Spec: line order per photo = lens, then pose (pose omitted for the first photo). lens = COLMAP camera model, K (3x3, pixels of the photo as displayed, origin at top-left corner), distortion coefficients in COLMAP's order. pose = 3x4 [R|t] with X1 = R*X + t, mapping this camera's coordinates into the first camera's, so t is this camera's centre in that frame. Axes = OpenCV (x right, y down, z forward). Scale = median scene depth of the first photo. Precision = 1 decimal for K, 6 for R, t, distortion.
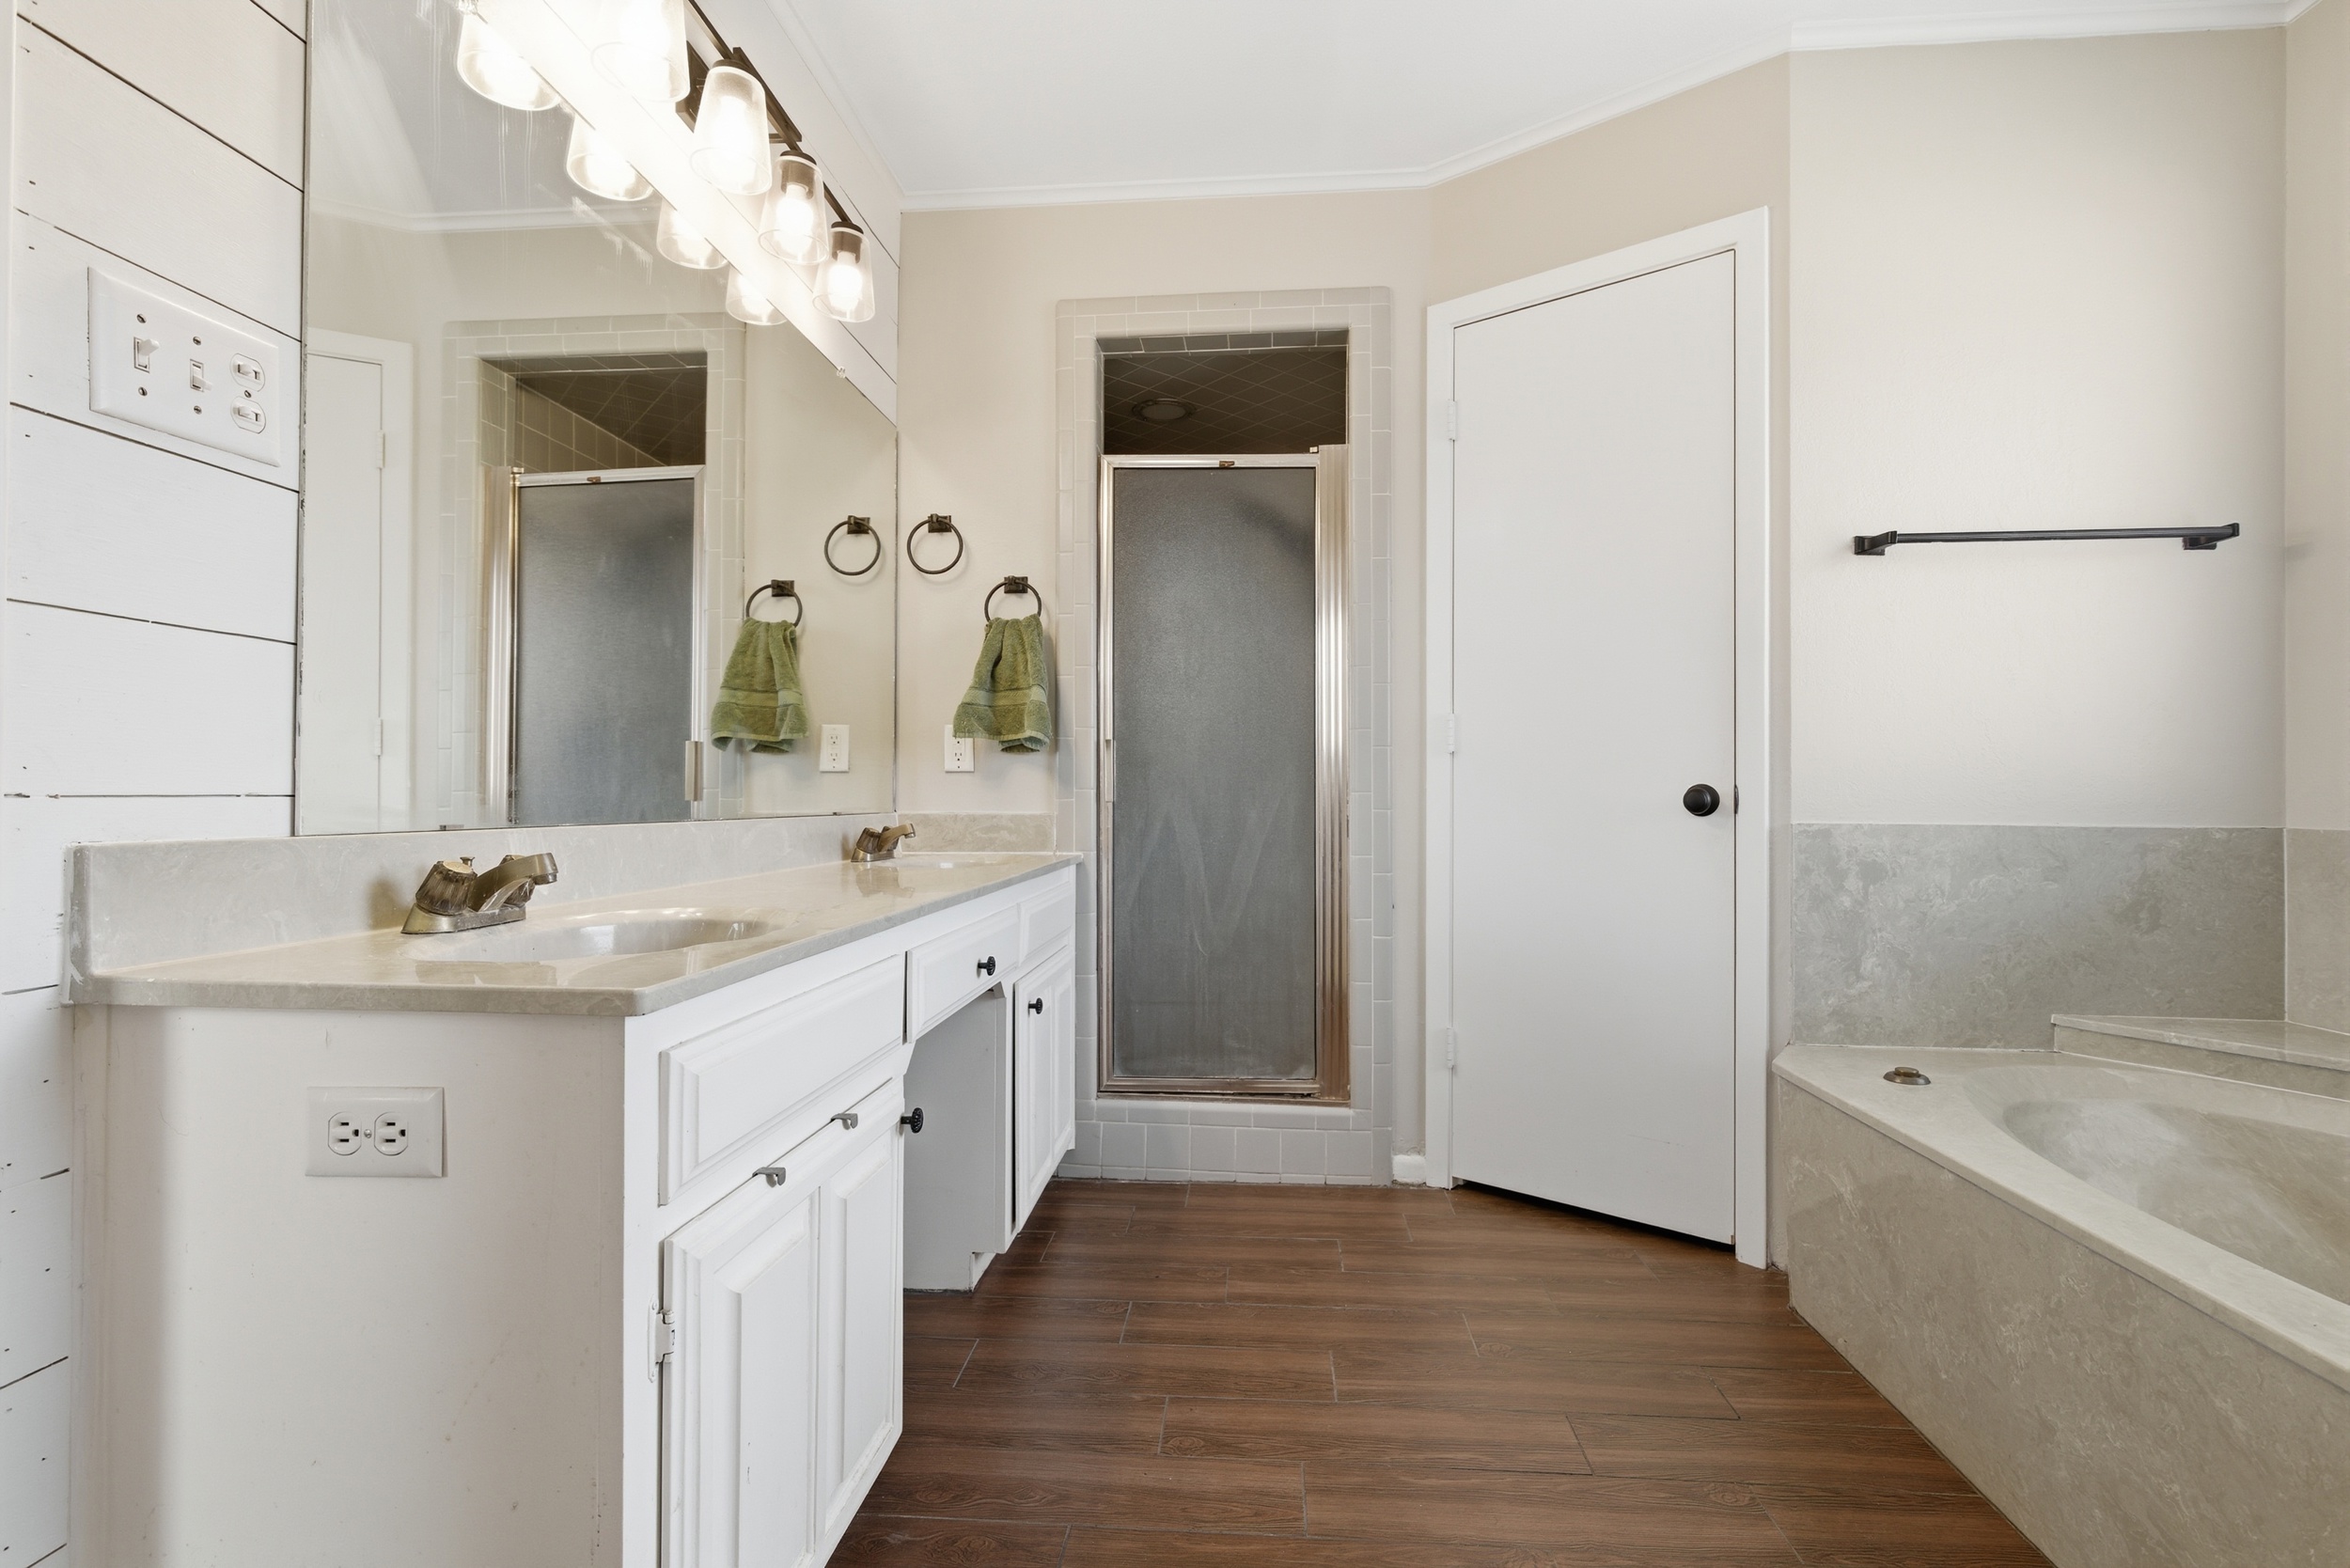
lens RADIAL K [[1058.8, 0, 1183.8], [0, 1058.8, 783.1], [0, 0, 1]] dist [-0.005292, 0.001633]
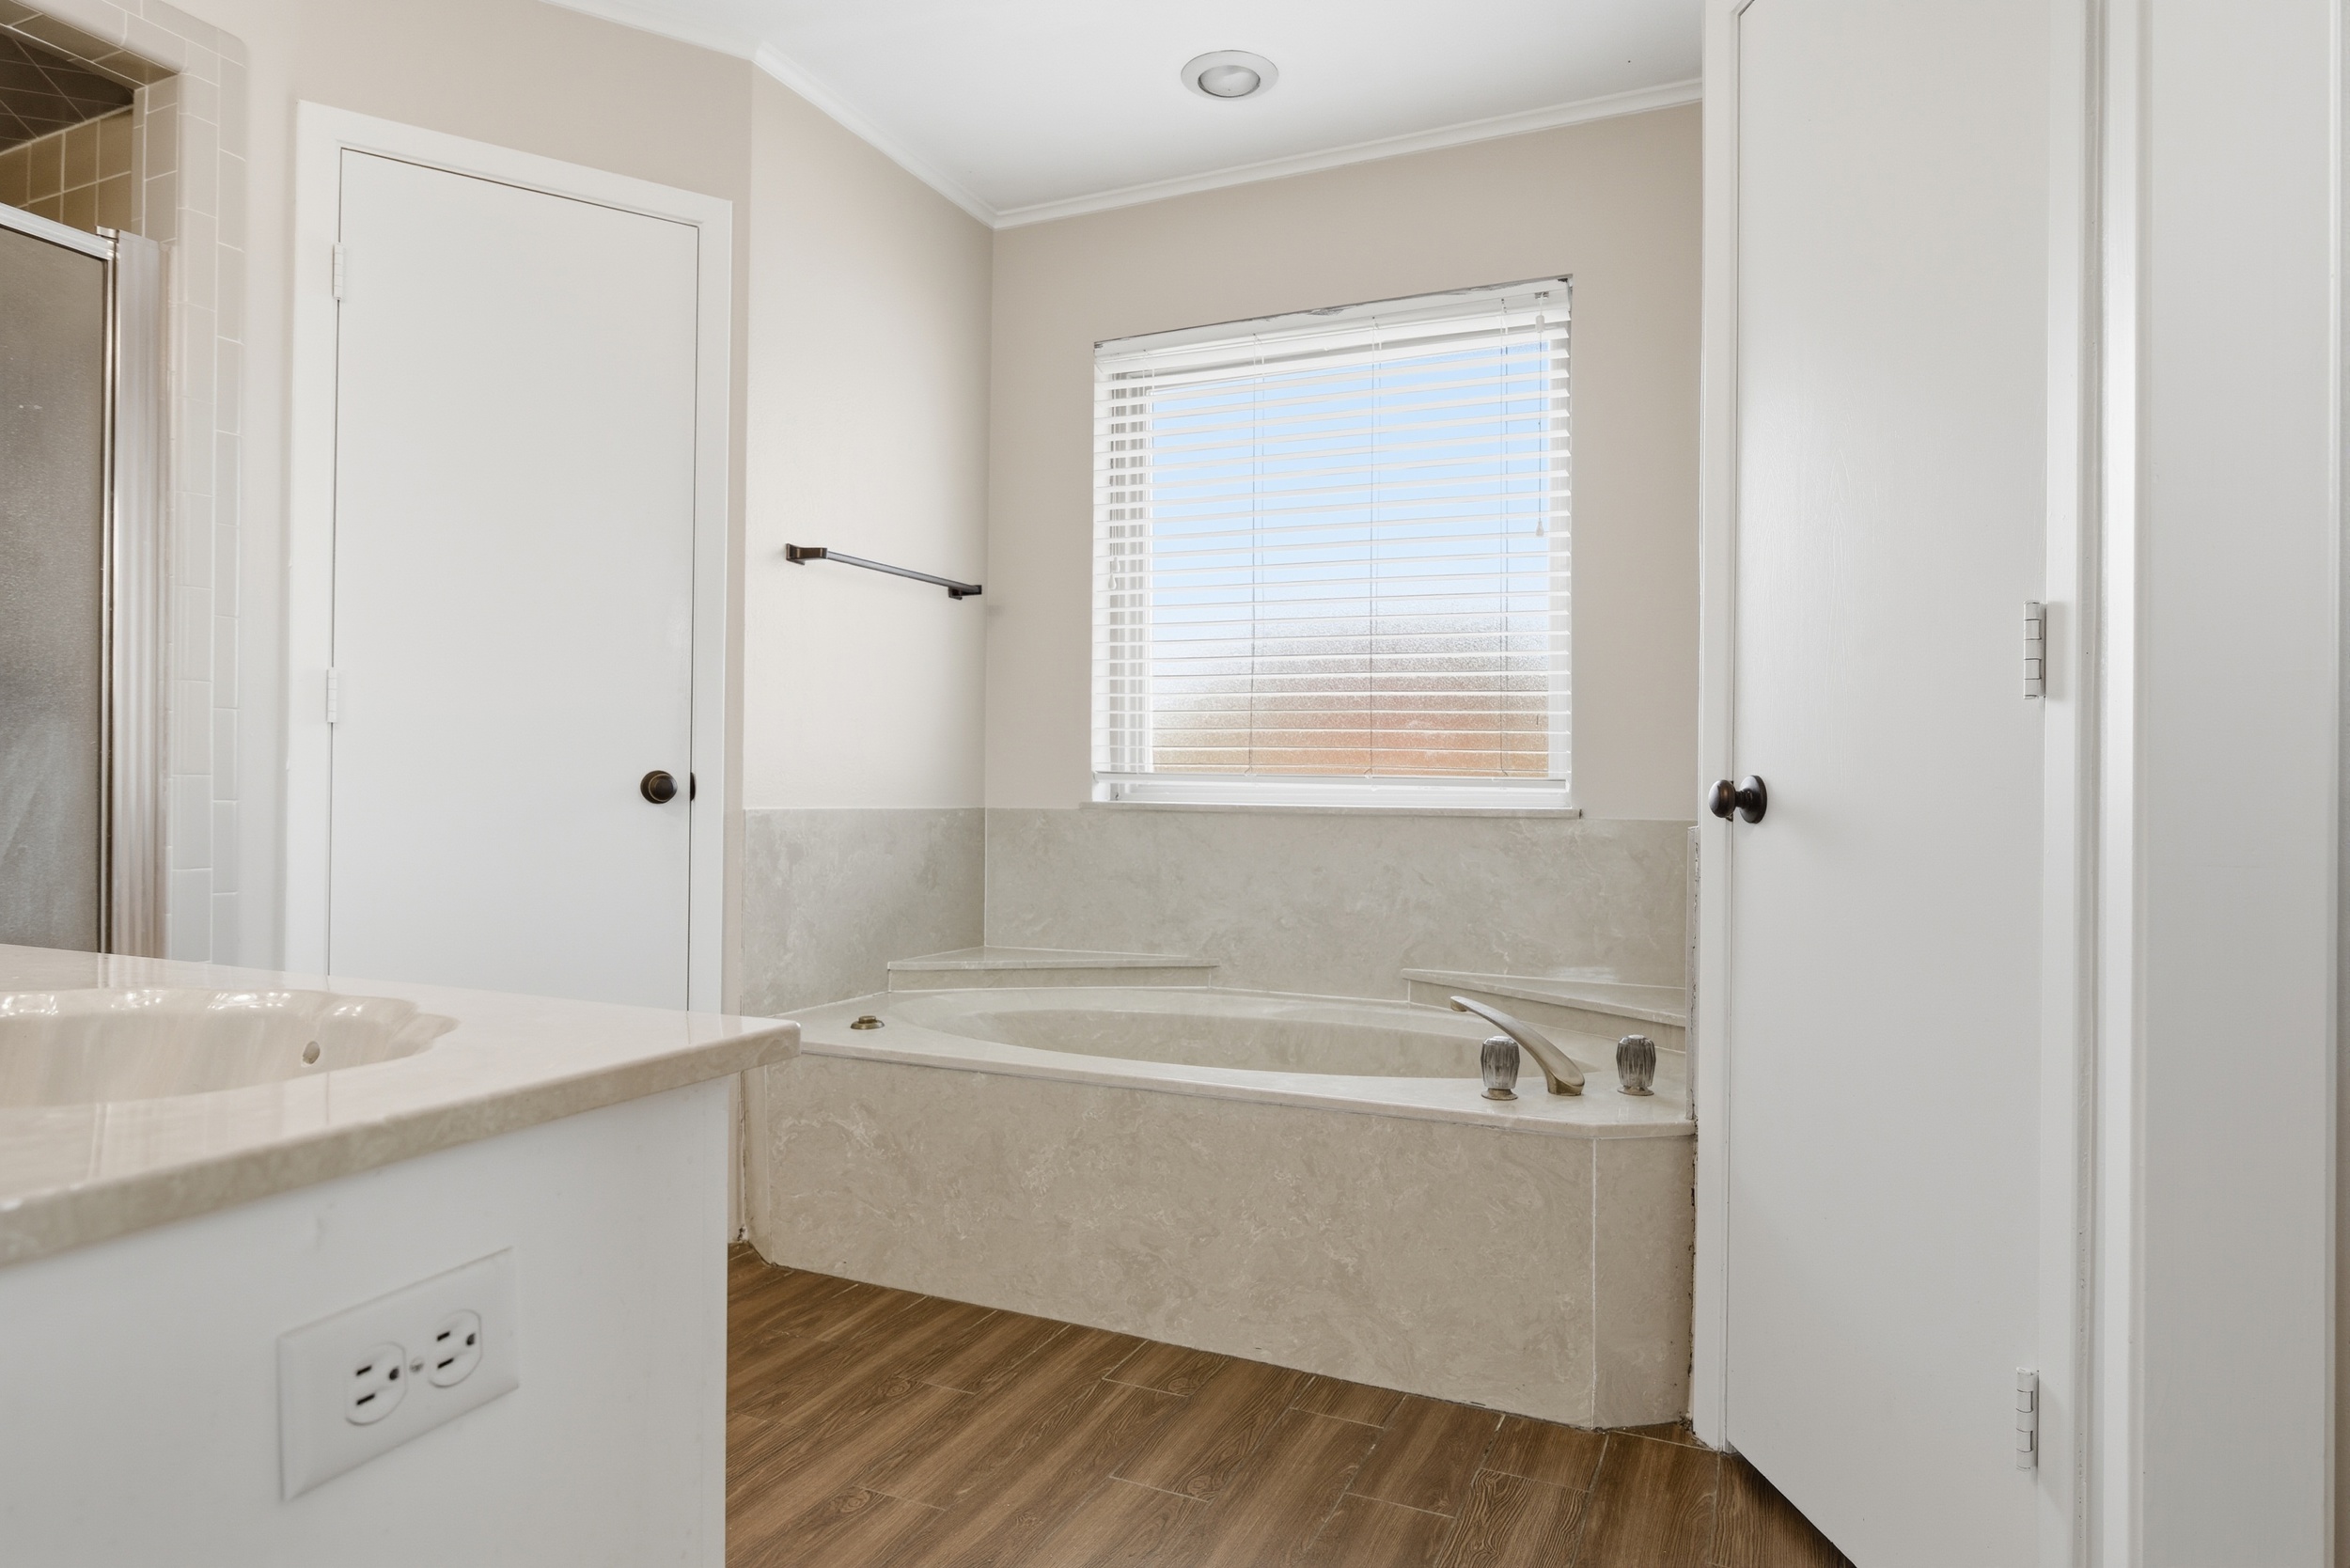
lens RADIAL K [[1363.2, 0, 1175.0], [0, 1363.2, 784.0], [0, 0, 1]] dist [0.003806, -0.000663]
pose [[0.341754, 0.002894, 0.939785, -0.562143], [-0.017379, 0.999844, 0.003241, 0.001291], [-0.939629, -0.017440, 0.341751, 0.150797]]
